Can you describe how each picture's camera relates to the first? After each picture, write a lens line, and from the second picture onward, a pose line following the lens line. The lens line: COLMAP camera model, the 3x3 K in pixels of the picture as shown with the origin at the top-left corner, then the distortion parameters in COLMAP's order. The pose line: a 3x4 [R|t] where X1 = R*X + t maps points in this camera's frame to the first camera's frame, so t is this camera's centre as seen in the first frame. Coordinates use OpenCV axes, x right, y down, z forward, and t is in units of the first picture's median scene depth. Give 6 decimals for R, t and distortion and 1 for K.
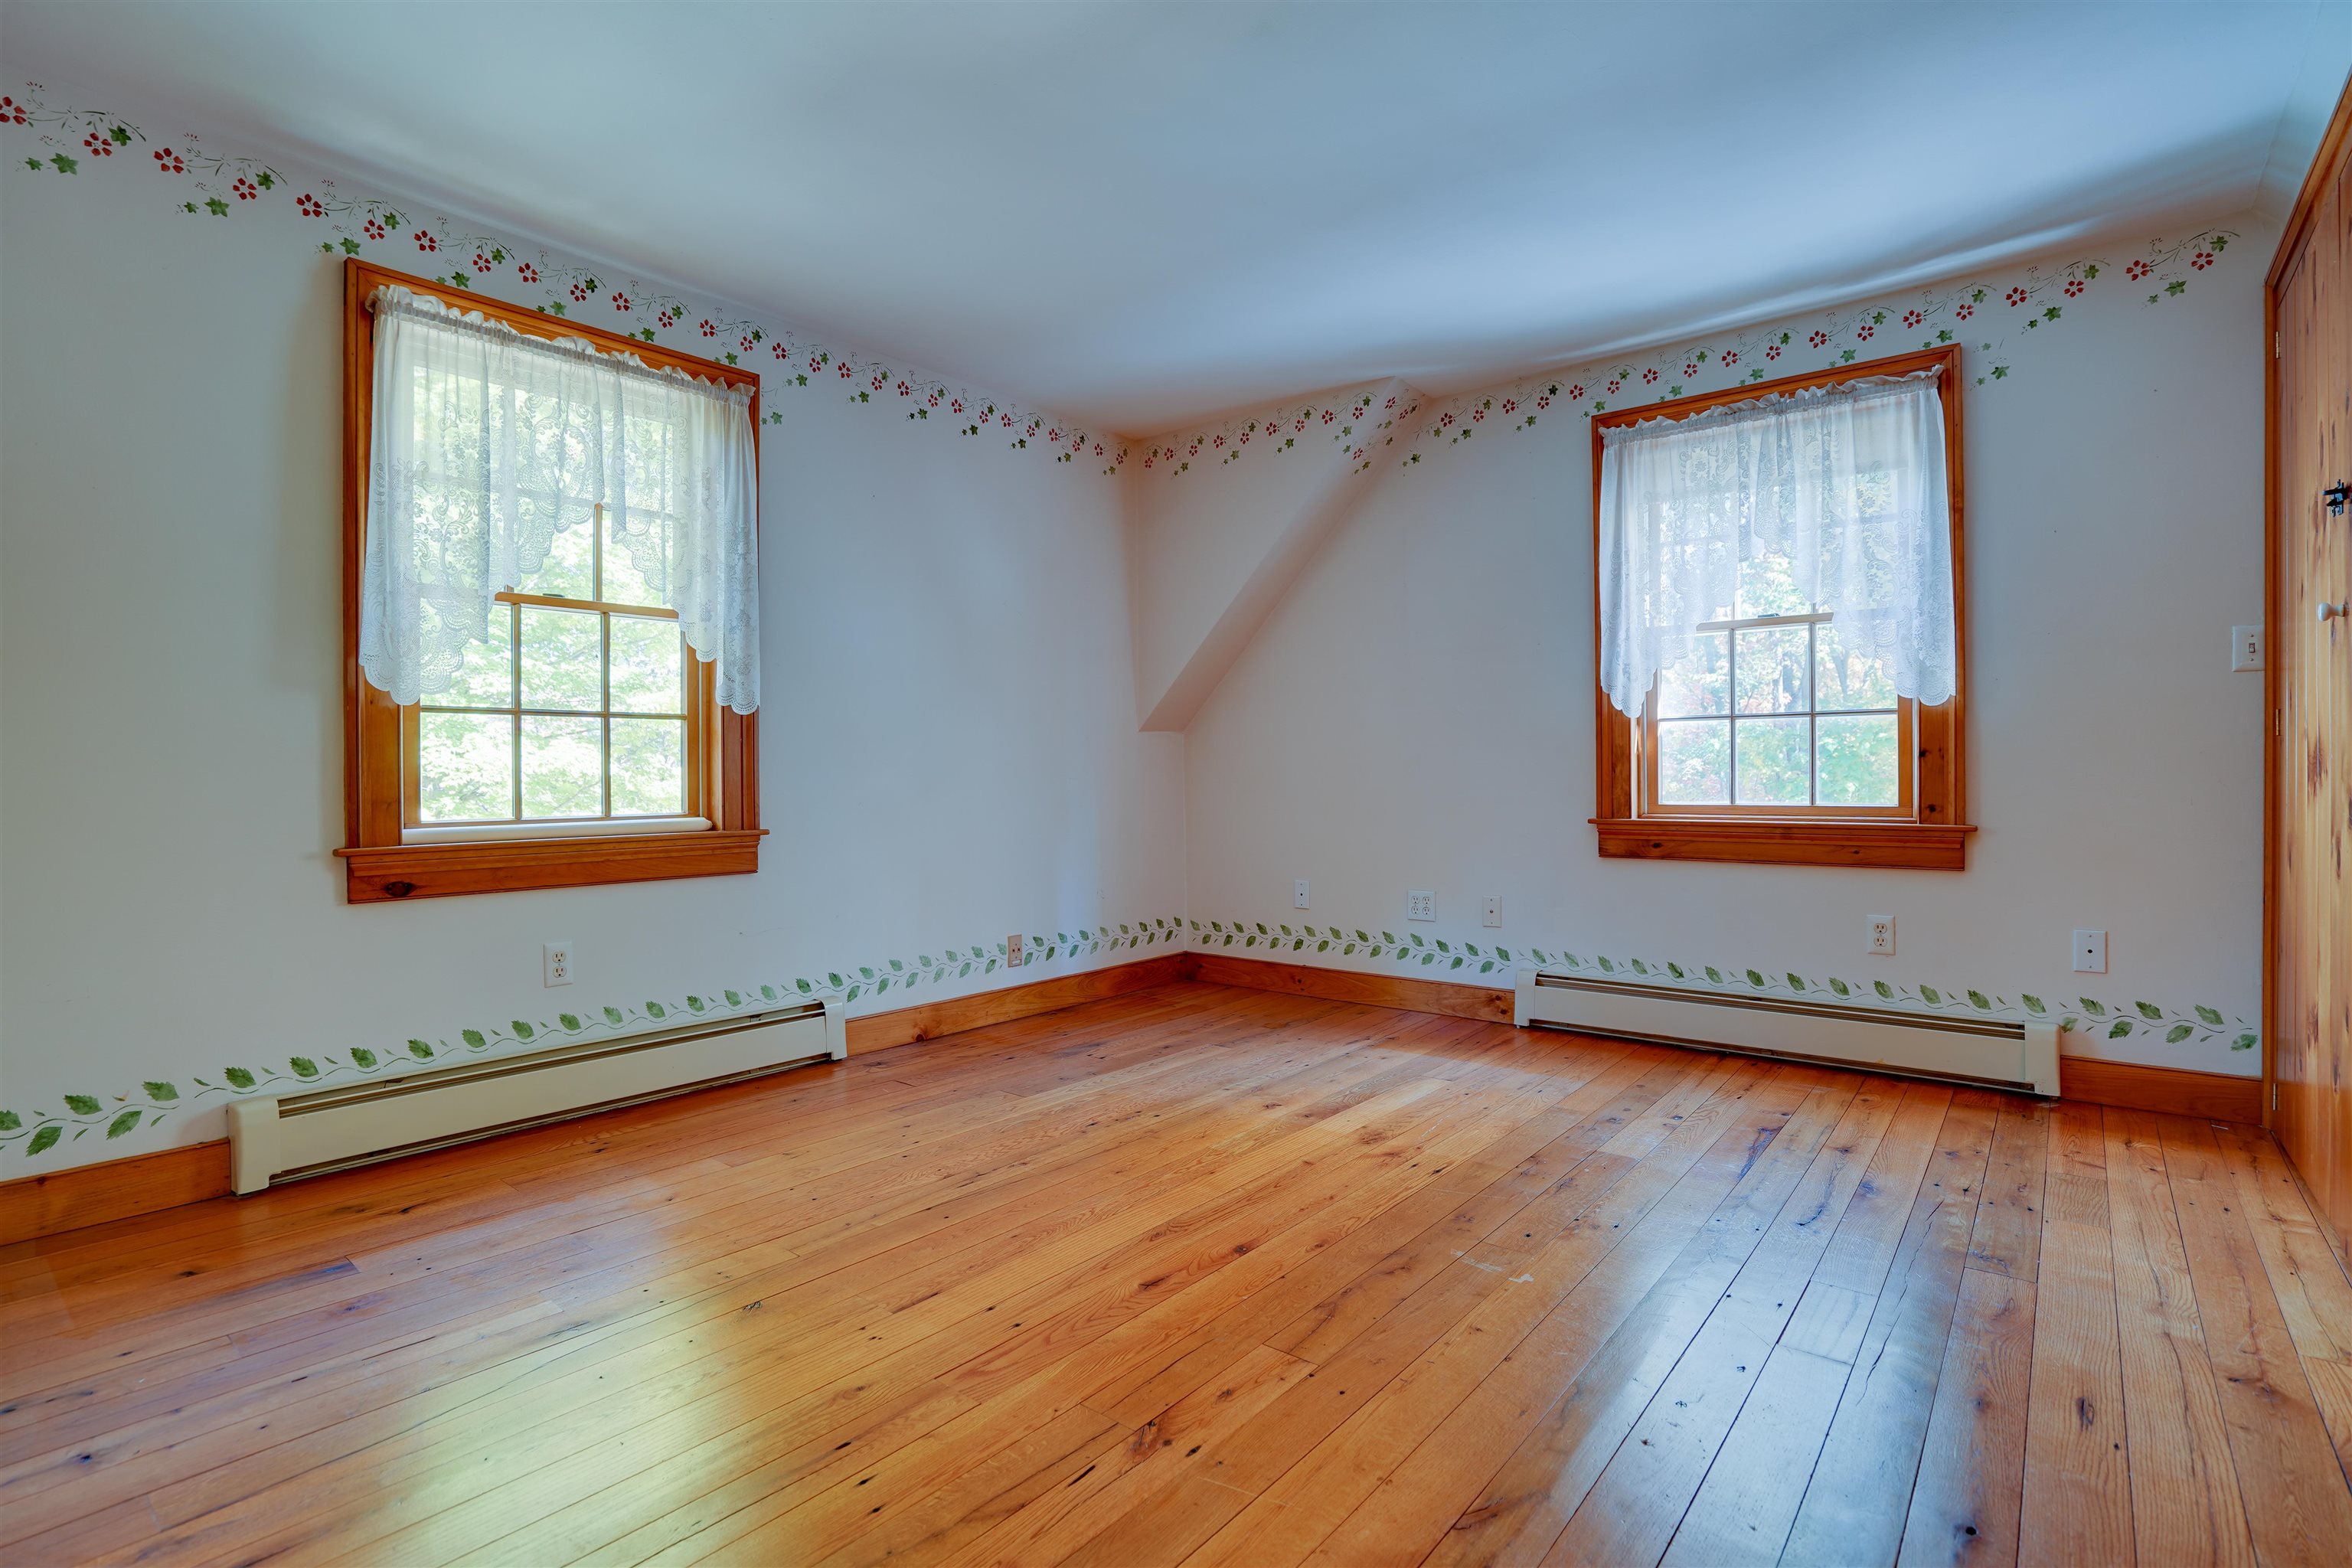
lens RADIAL K [[1118.4, 0, 1181.9], [0, 1118.4, 775.3], [0, 0, 1]] dist [-0.005208, -0.000380]
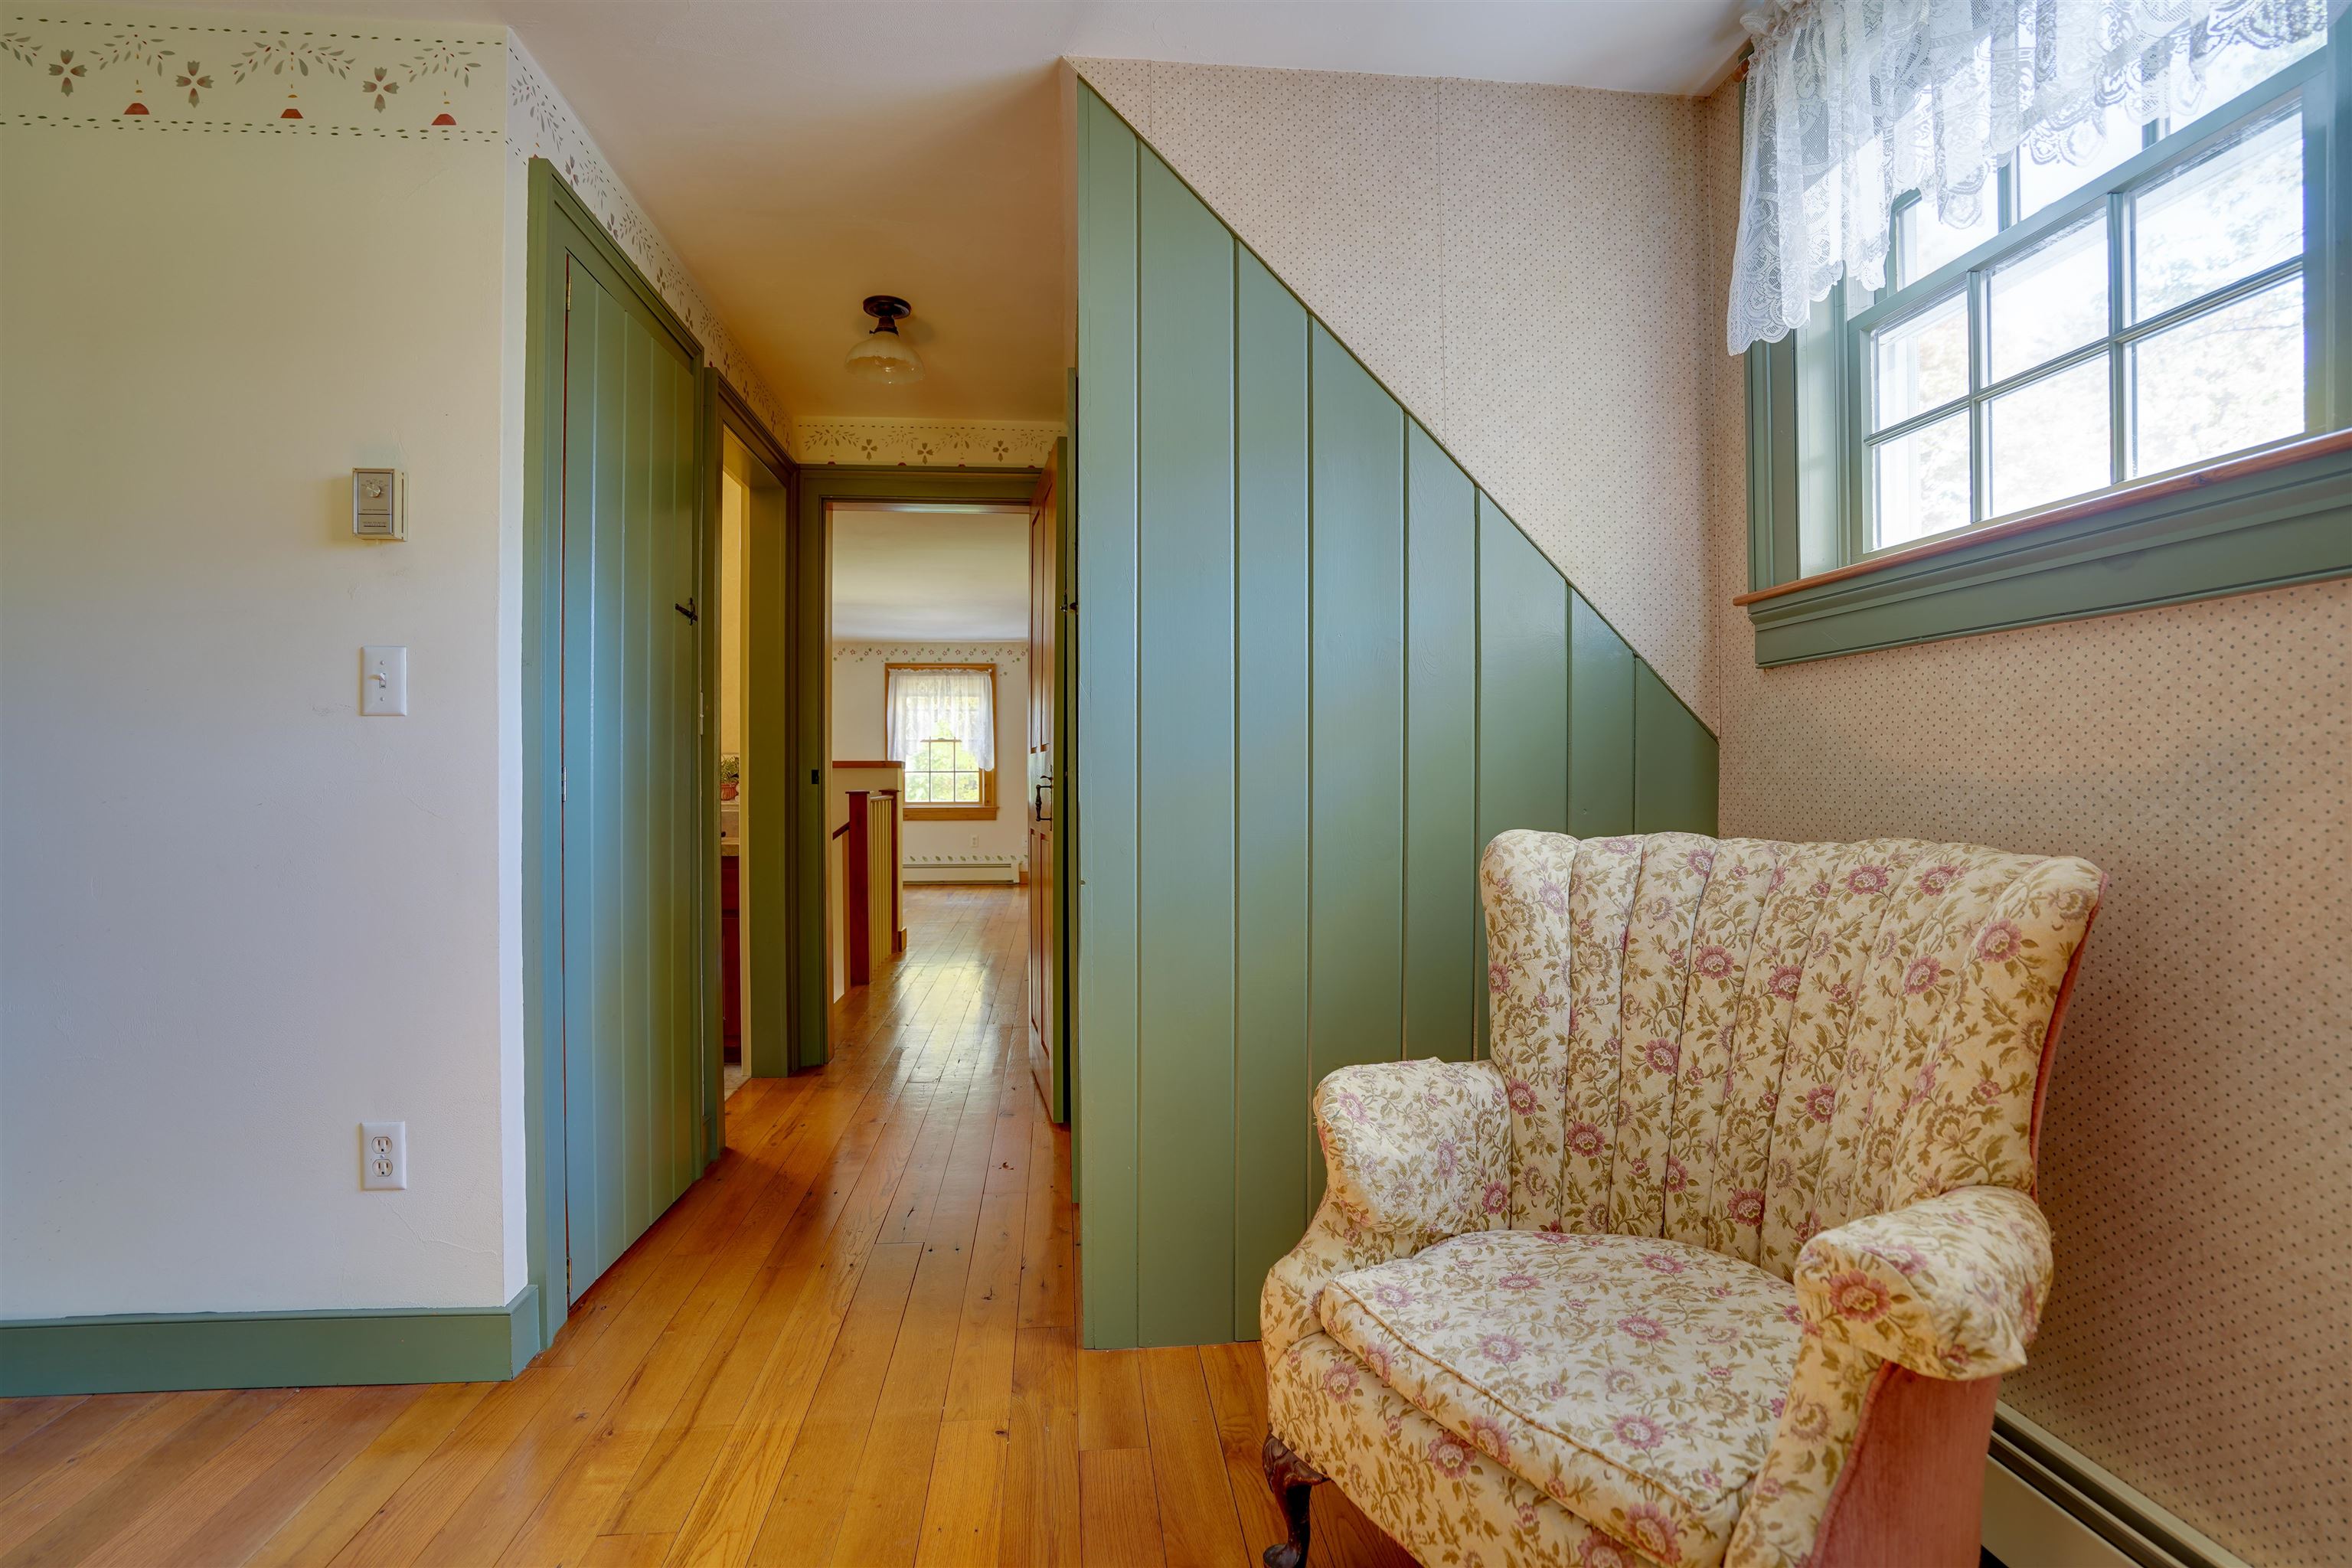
lens RADIAL K [[1118.4, 0, 1175.2], [0, 1118.4, 777.6], [0, 0, 1]] dist [-0.005208, -0.000380]
pose [[0.719585, 0.004718, 0.694389, -1.136780], [-0.000806, 0.999982, -0.005959, -0.023988], [-0.694404, 0.003728, 0.719575, -1.633575]]
